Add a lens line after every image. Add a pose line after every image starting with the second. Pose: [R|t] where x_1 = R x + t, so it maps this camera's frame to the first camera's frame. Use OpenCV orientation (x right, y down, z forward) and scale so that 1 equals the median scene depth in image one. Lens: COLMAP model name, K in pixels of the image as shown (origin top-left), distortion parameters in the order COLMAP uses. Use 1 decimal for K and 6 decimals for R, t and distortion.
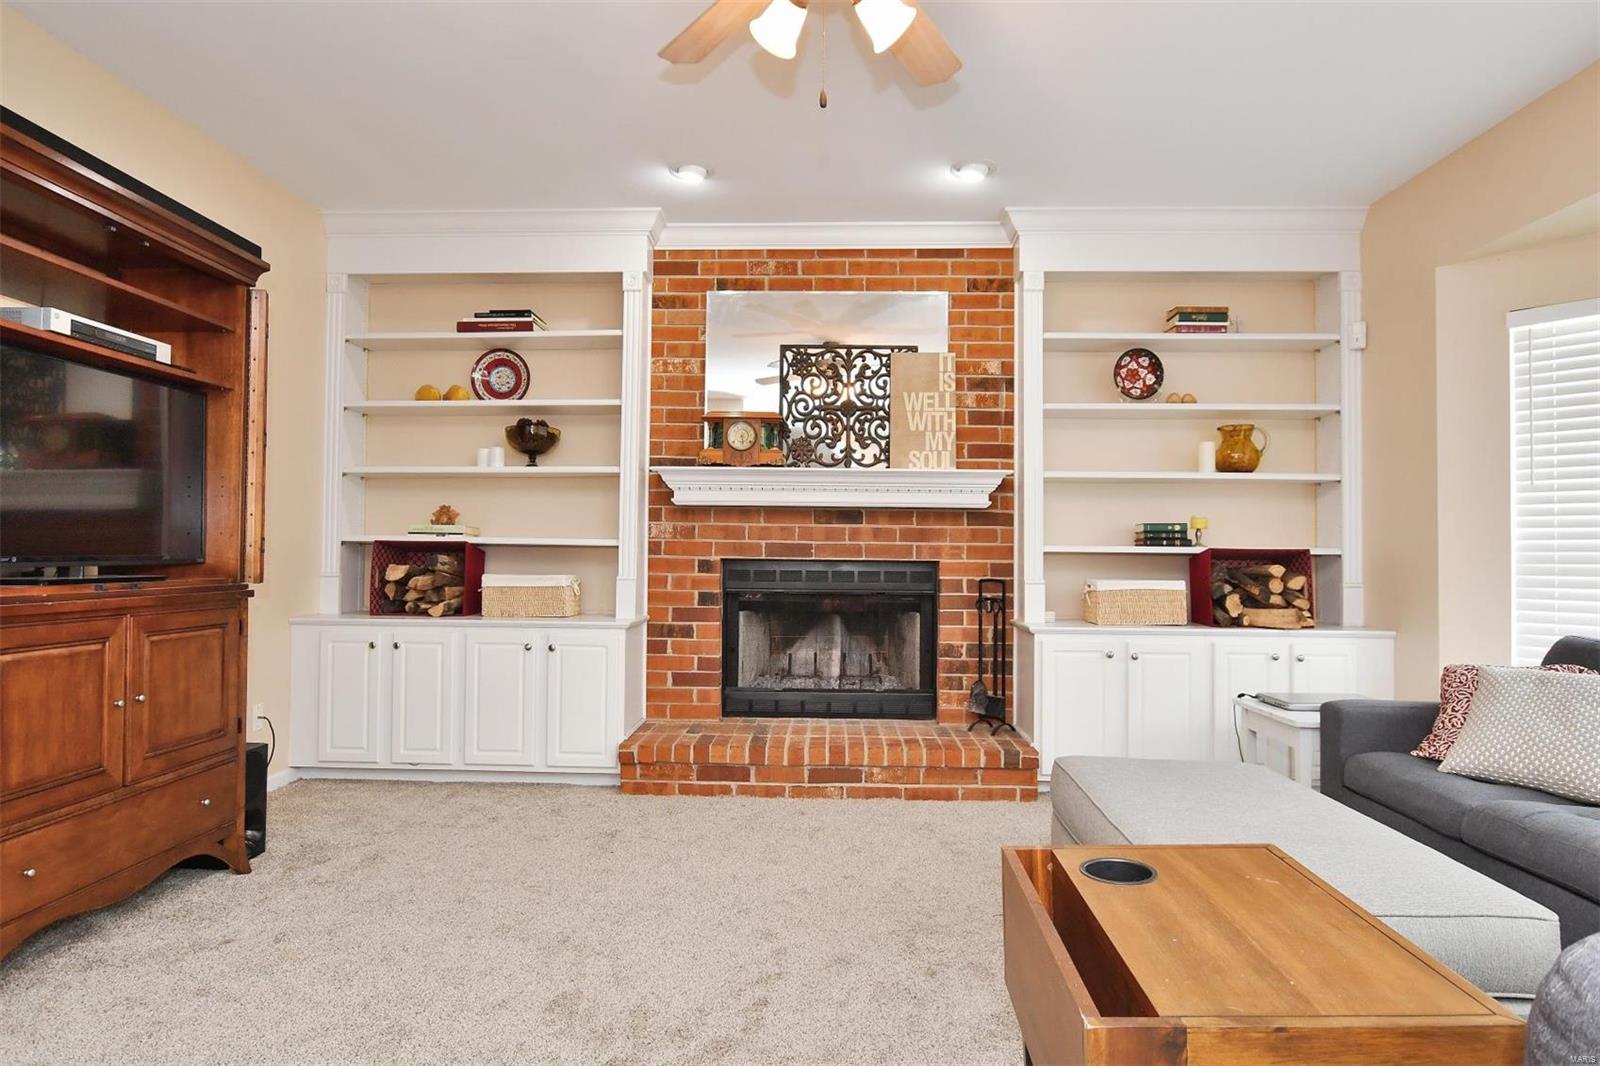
lens RADIAL K [[920.3, 0, 800.0], [0, 920.3, 533.0], [0, 0, 1]] dist [-0.021580, 0.000376]
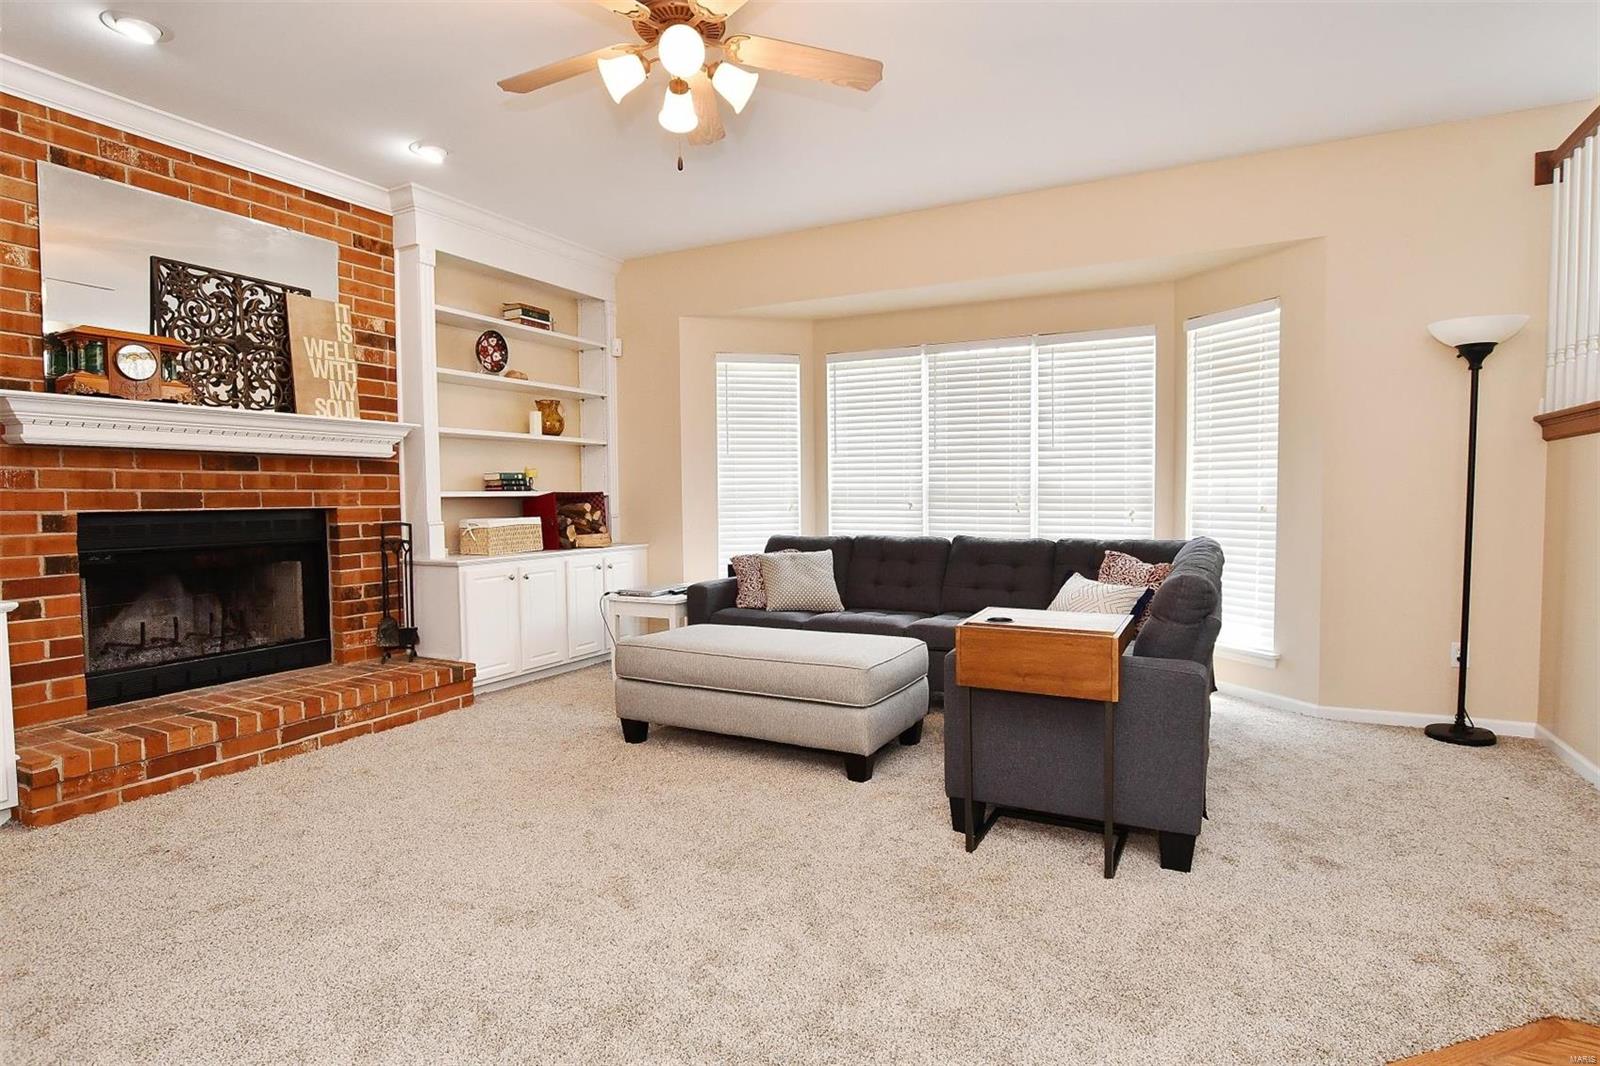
lens RADIAL K [[840.2, 0, 800.0], [0, 840.2, 533.0], [0, 0, 1]] dist [-0.000114, -0.000248]
pose [[0.431695, -0.056258, 0.900264, -0.473054], [-0.003201, 0.997951, 0.063897, -0.003199], [-0.902014, -0.030465, 0.430630, 0.129847]]
